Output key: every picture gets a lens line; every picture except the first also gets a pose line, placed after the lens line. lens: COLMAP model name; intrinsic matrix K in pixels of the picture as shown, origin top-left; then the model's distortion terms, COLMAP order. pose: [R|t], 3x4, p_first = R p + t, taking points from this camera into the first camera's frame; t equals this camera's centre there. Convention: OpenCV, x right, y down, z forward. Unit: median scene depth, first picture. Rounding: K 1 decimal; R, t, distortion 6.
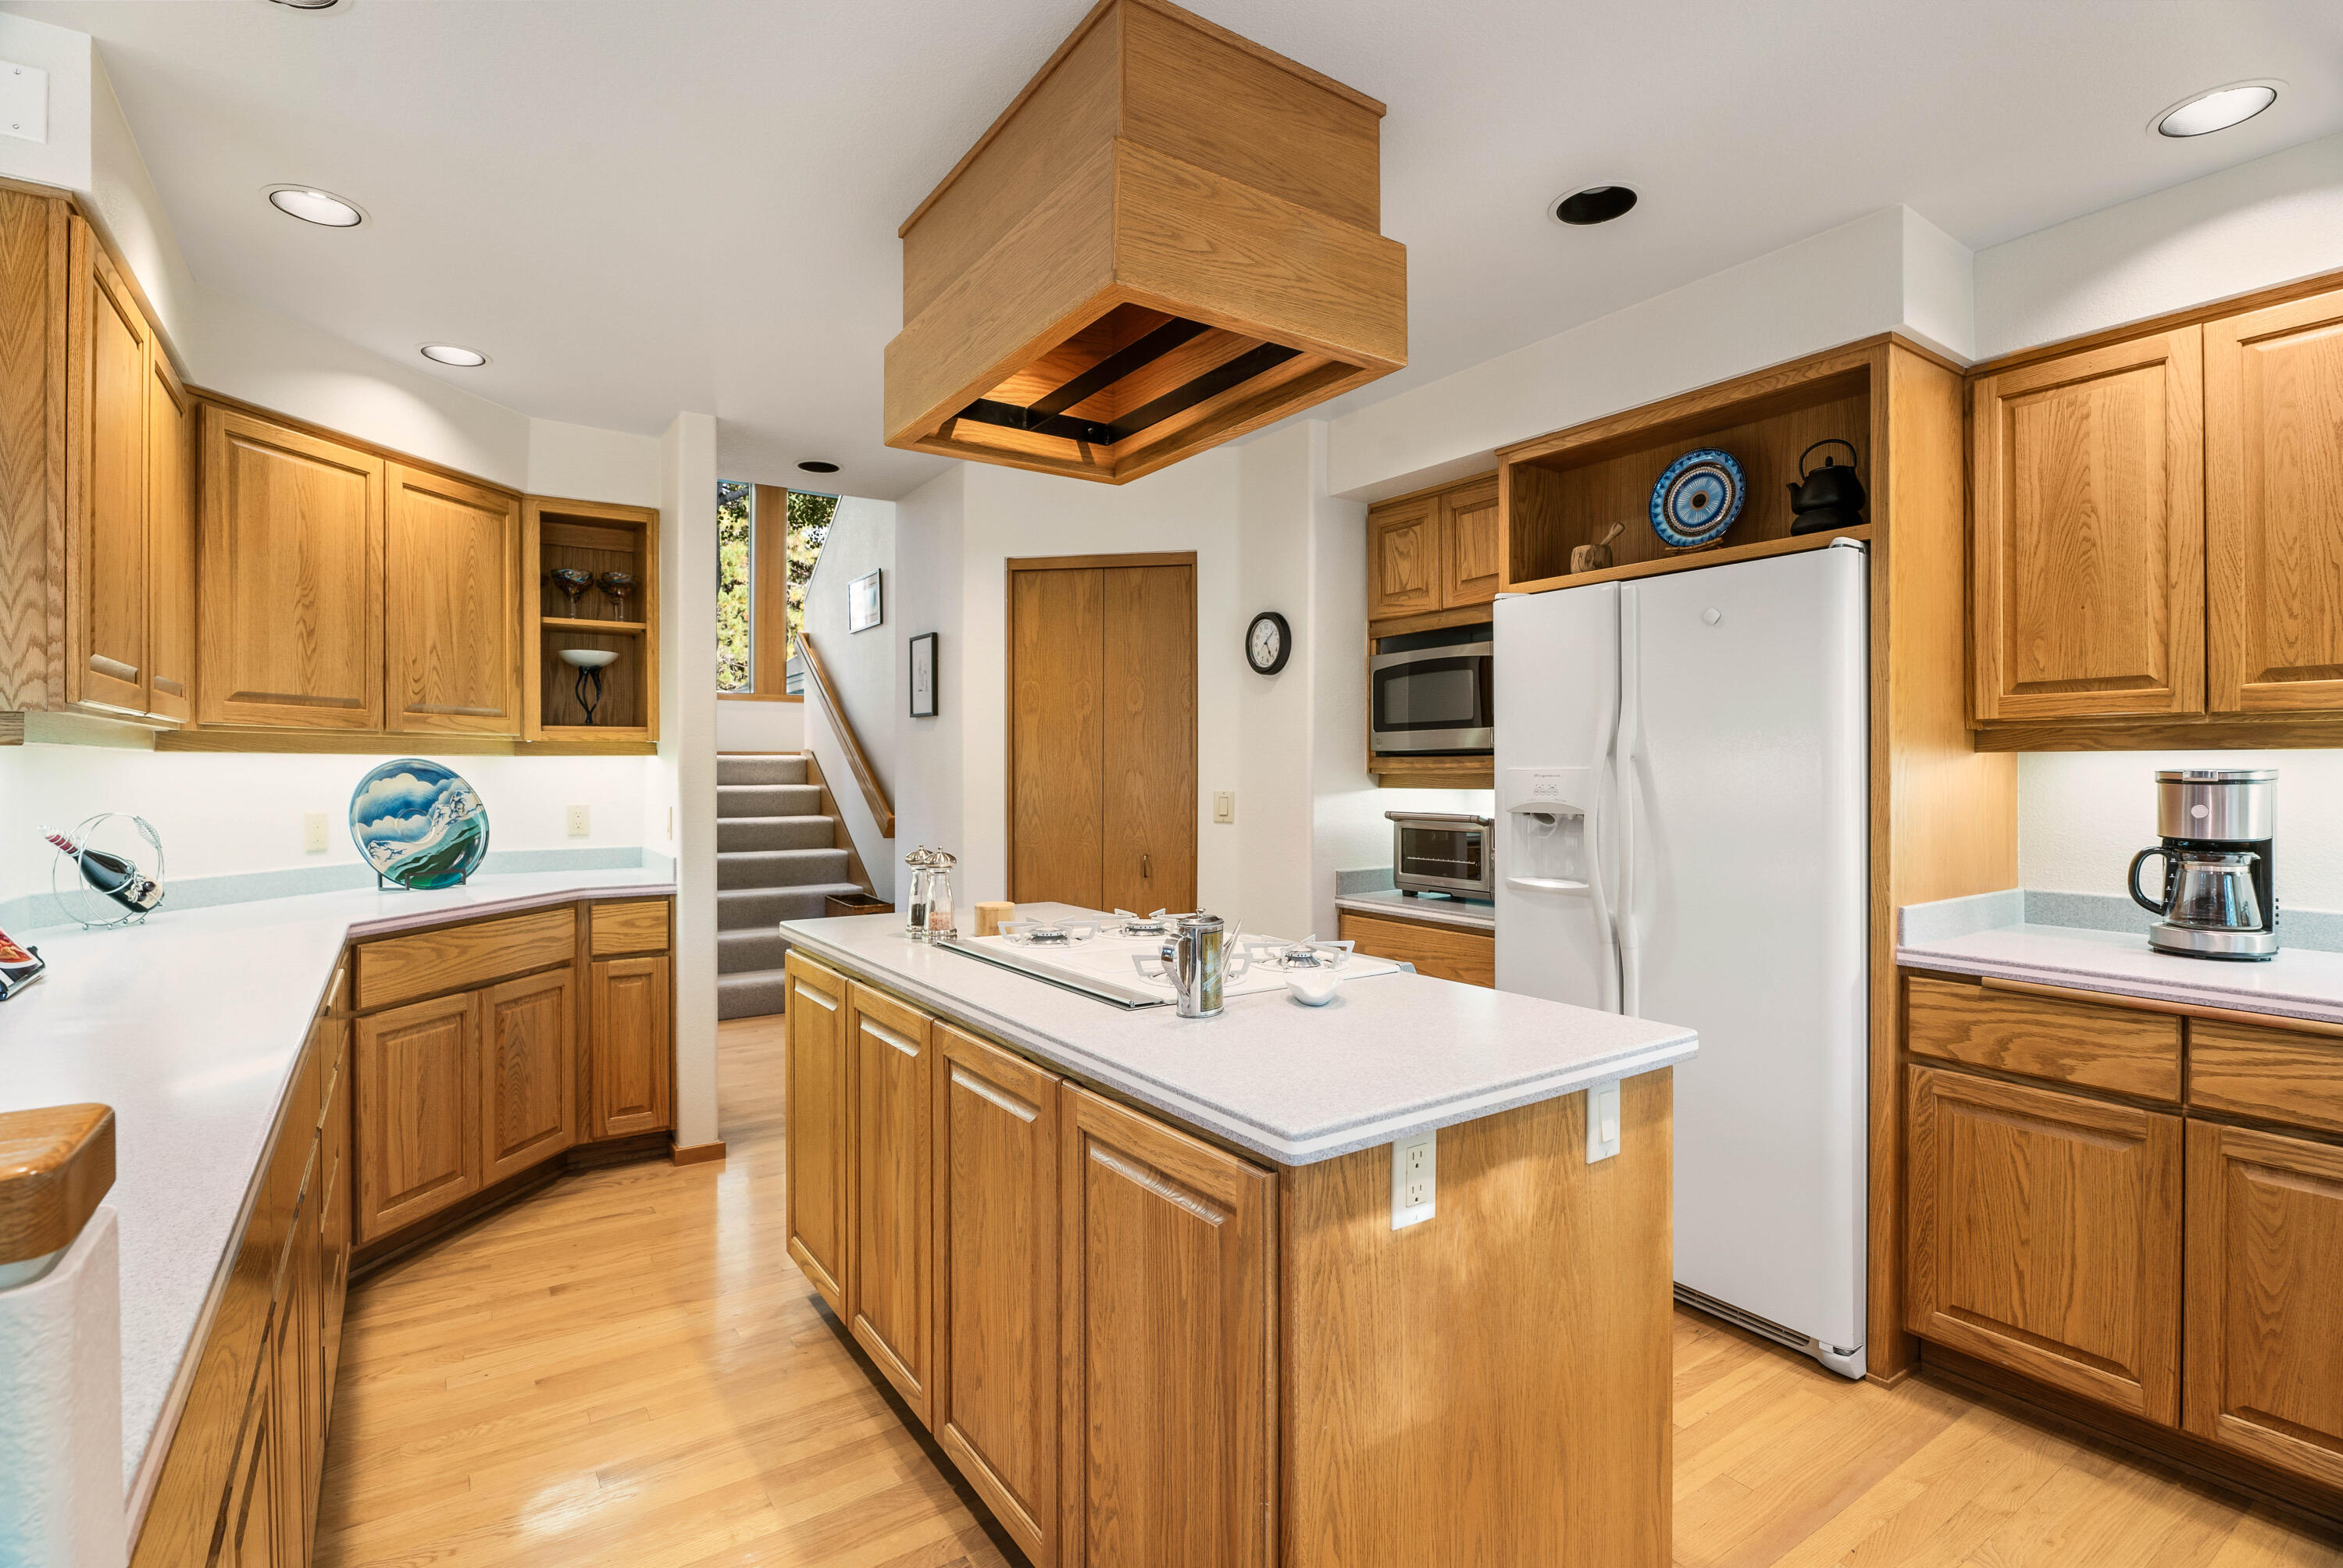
lens RADIAL K [[1105.3, 0, 1164.5], [0, 1105.3, 767.0], [0, 0, 1]] dist [-0.005741, -0.001776]
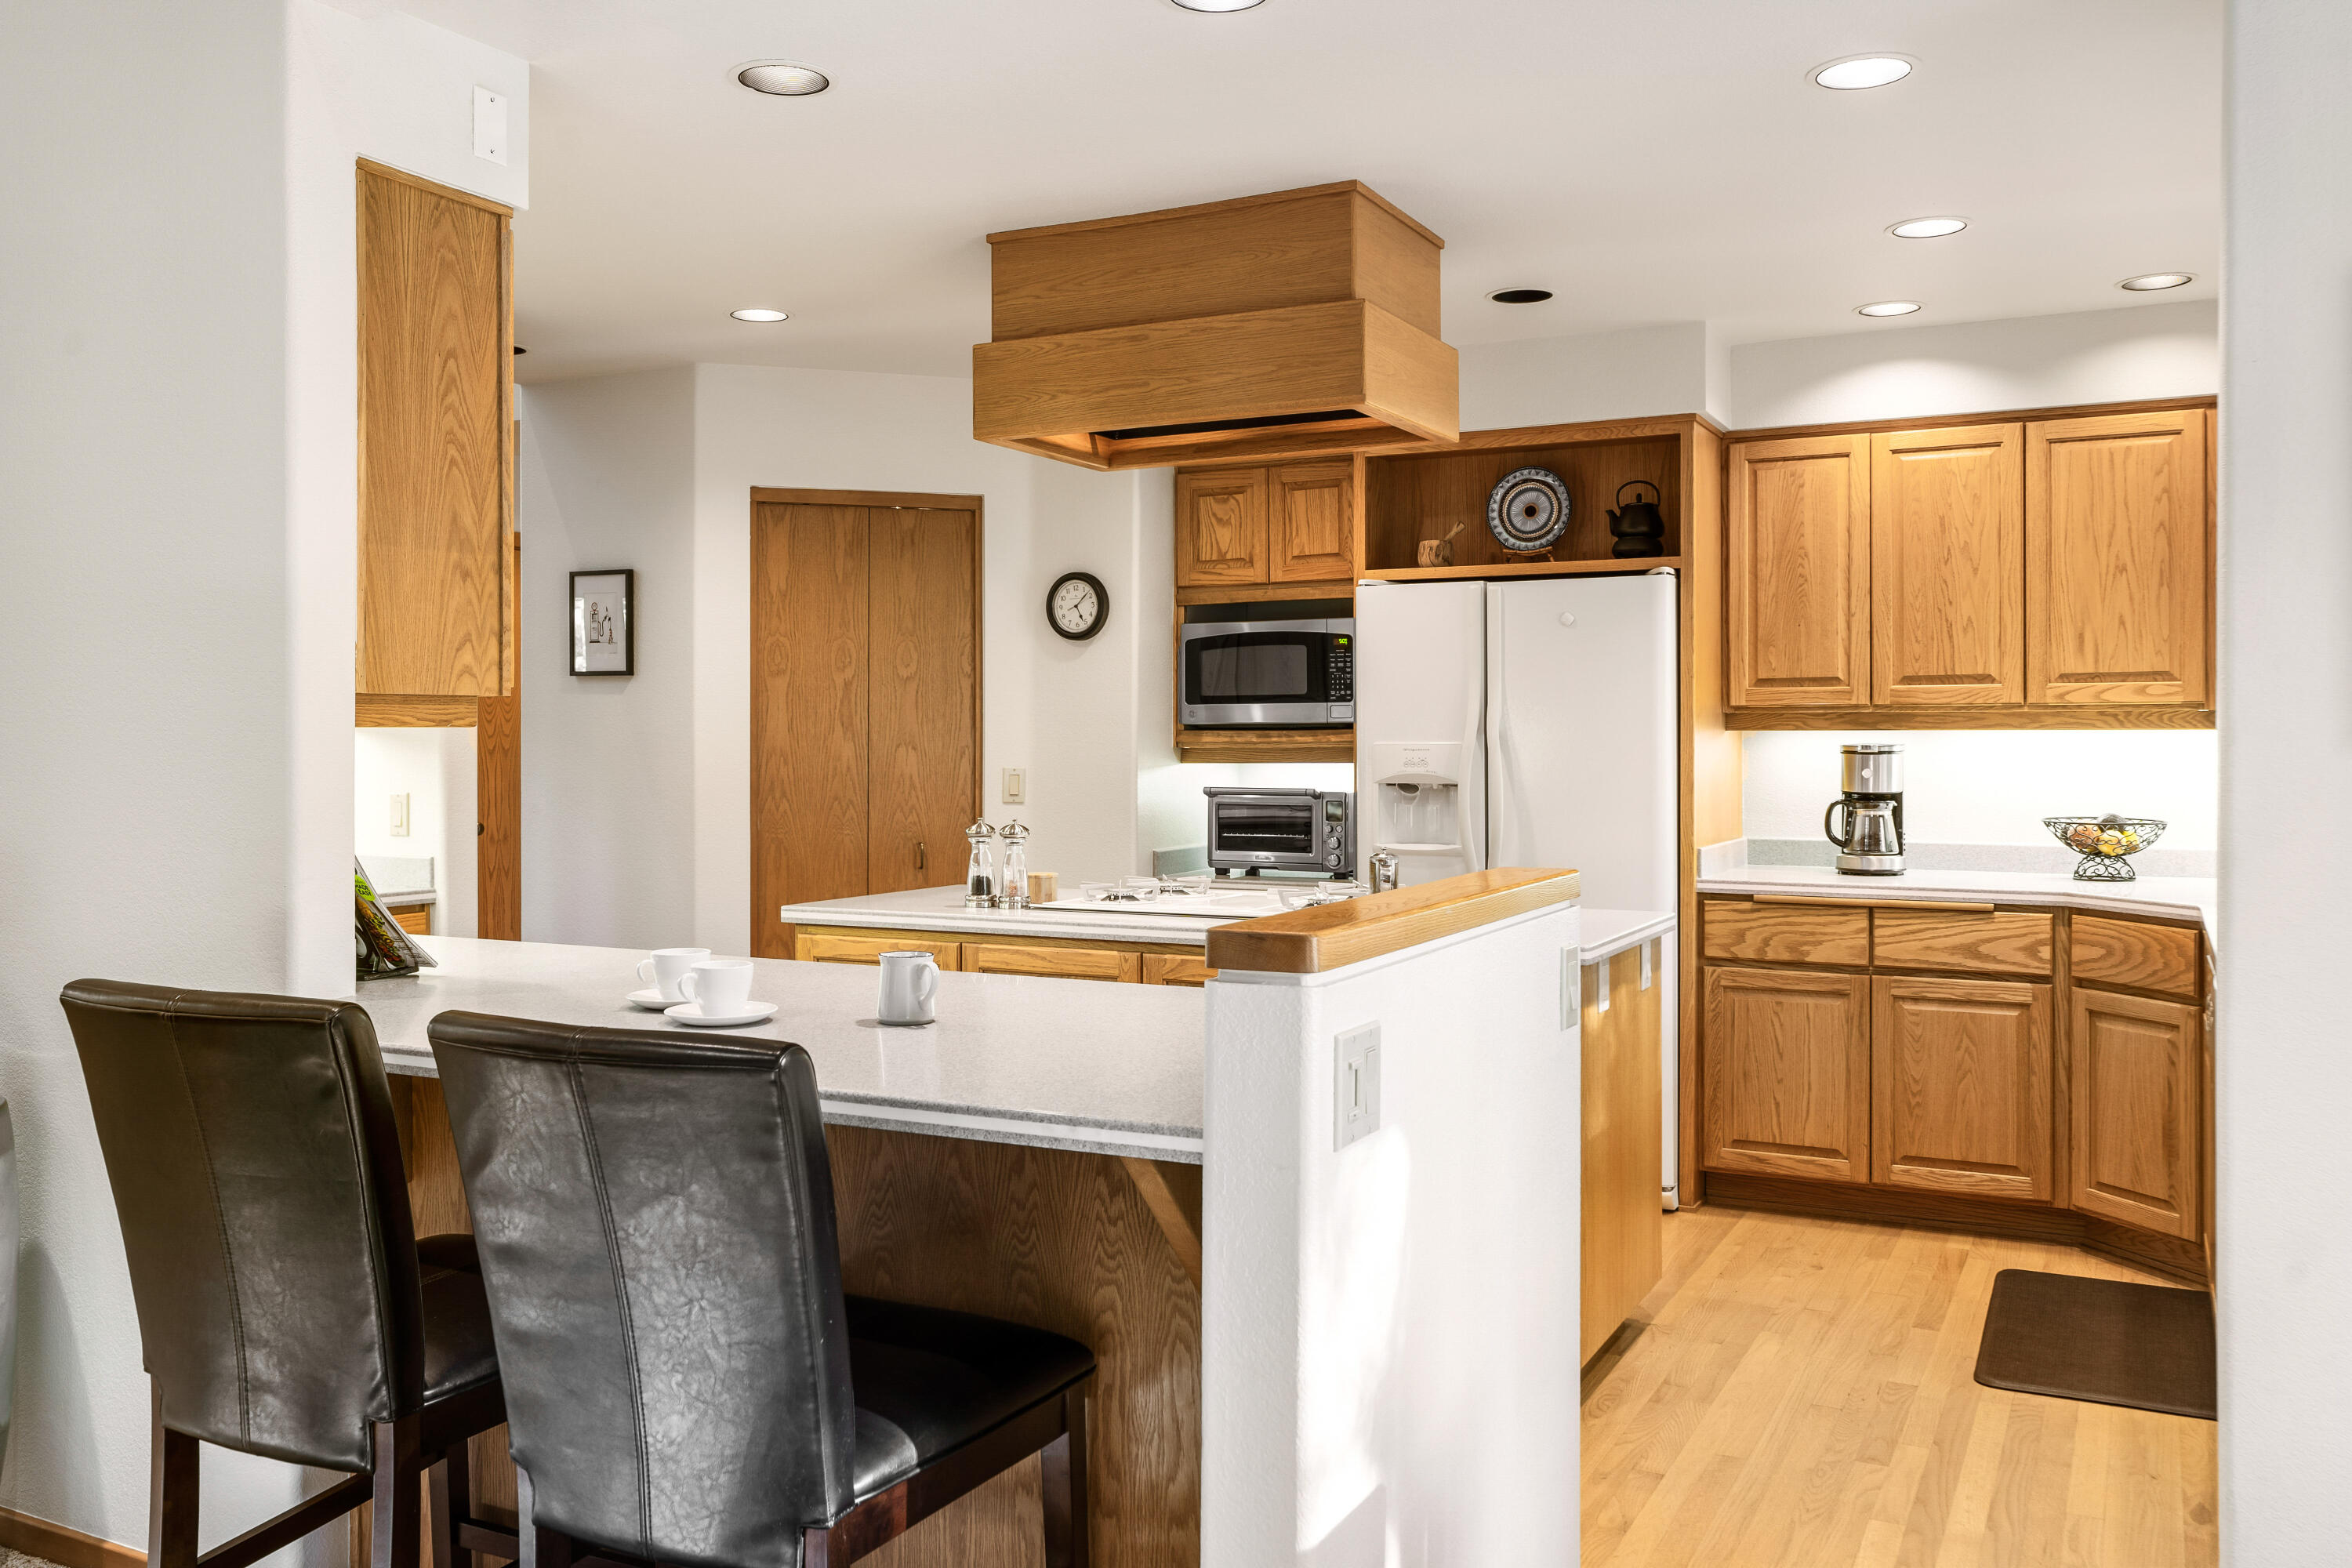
lens RADIAL K [[1918.7, 0, 1175.6], [0, 1918.7, 740.4], [0, 0, 1]] dist [0.002097, 0.013250]
pose [[0.875738, -0.000315, 0.482787, -1.005757], [-0.000840, 0.999997, 0.002175, -0.006731], [-0.482786, -0.002310, 0.875735, -0.722204]]
